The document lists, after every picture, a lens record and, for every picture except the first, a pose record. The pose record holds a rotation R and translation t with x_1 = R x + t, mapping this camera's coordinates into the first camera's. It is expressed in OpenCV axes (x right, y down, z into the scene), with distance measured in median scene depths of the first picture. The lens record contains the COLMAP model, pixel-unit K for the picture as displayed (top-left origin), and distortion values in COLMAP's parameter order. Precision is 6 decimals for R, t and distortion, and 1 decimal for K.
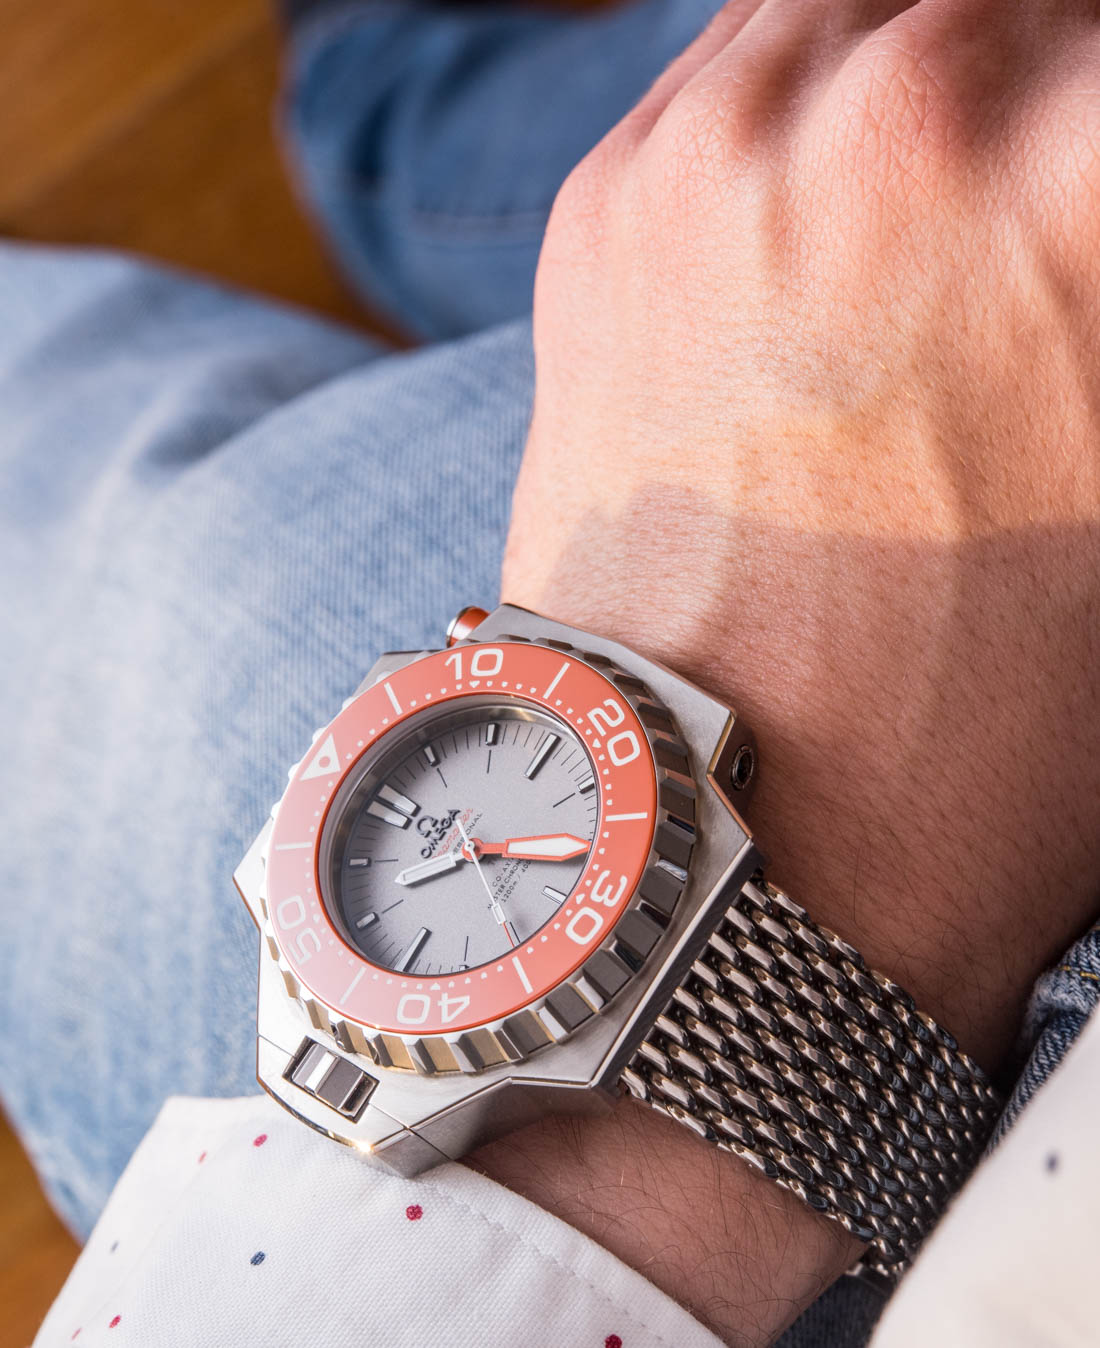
lens RADIAL K [[2571.5, 0, 550.1], [0, 2571.5, 674.0], [0, 0, 1]] dist [0.000282, 0.000000]
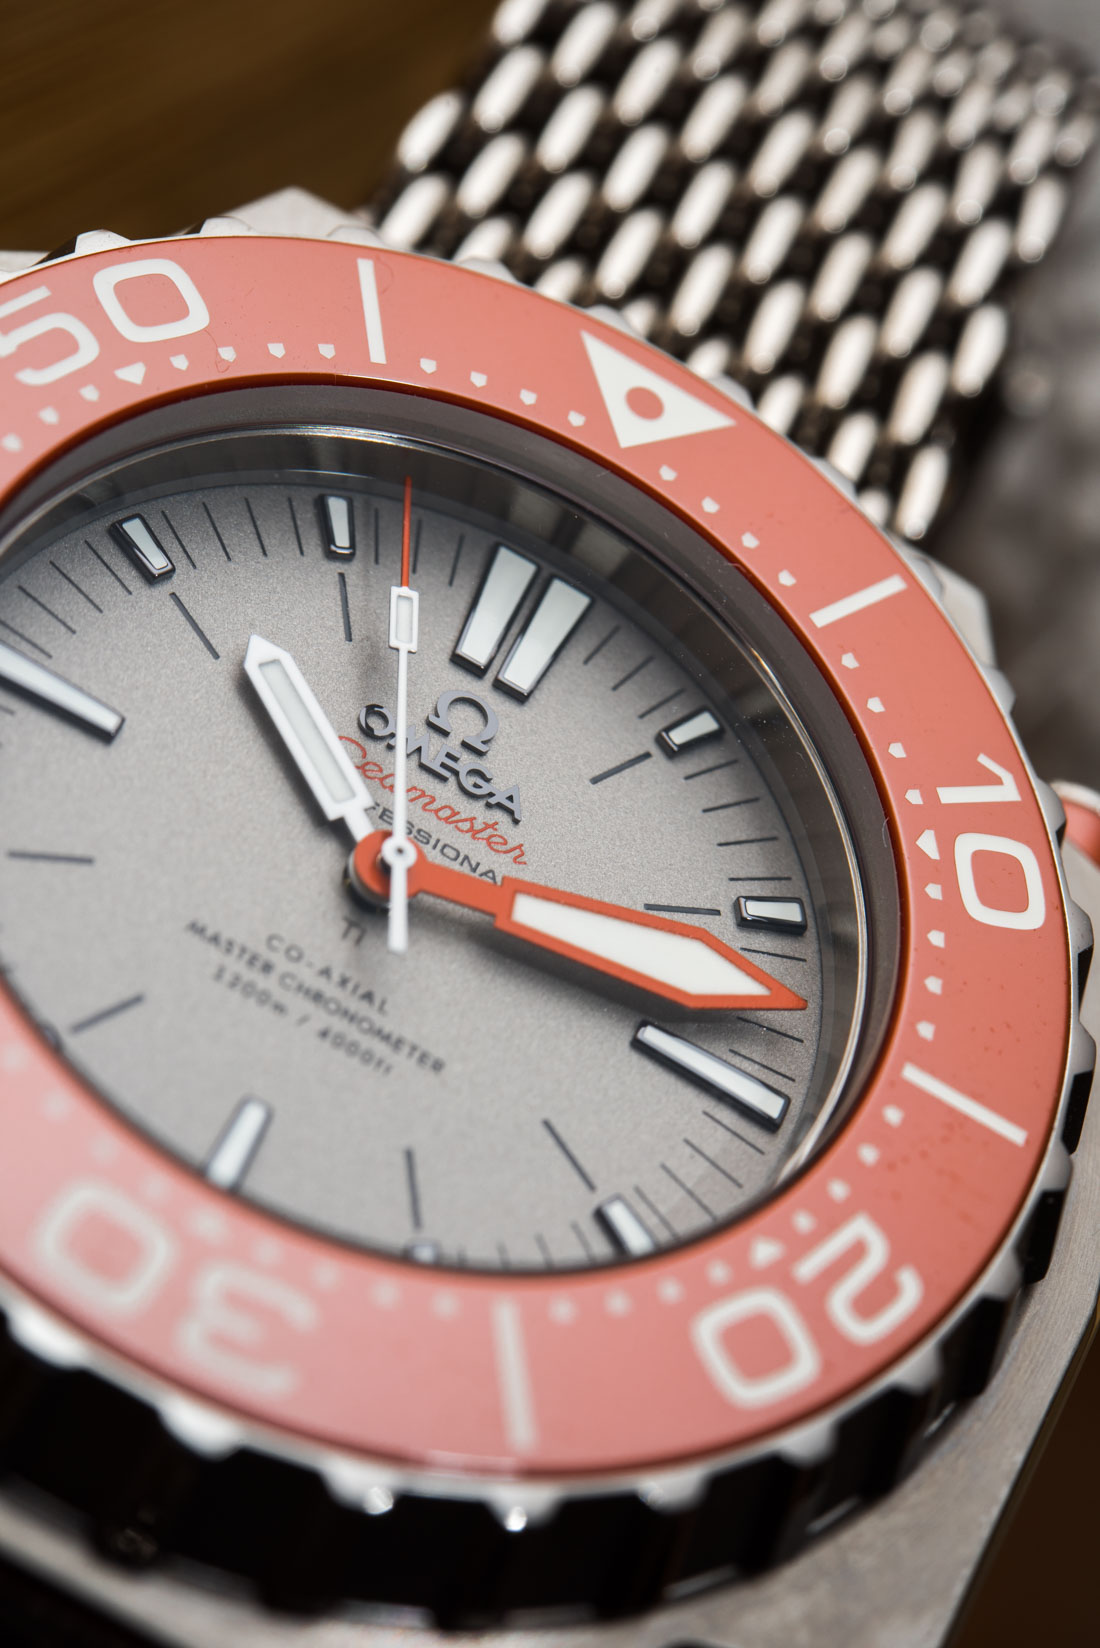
lens RADIAL K [[2842.1, 0, 550.8], [0, 2842.1, 824.2], [0, 0, 1]] dist [-0.023821, 0.000000]
pose [[0.065778, 0.987672, -0.142046, 0.014071], [-0.992537, 0.079411, 0.092544, 0.017269], [0.102683, 0.134898, 0.985525, 0.659134]]
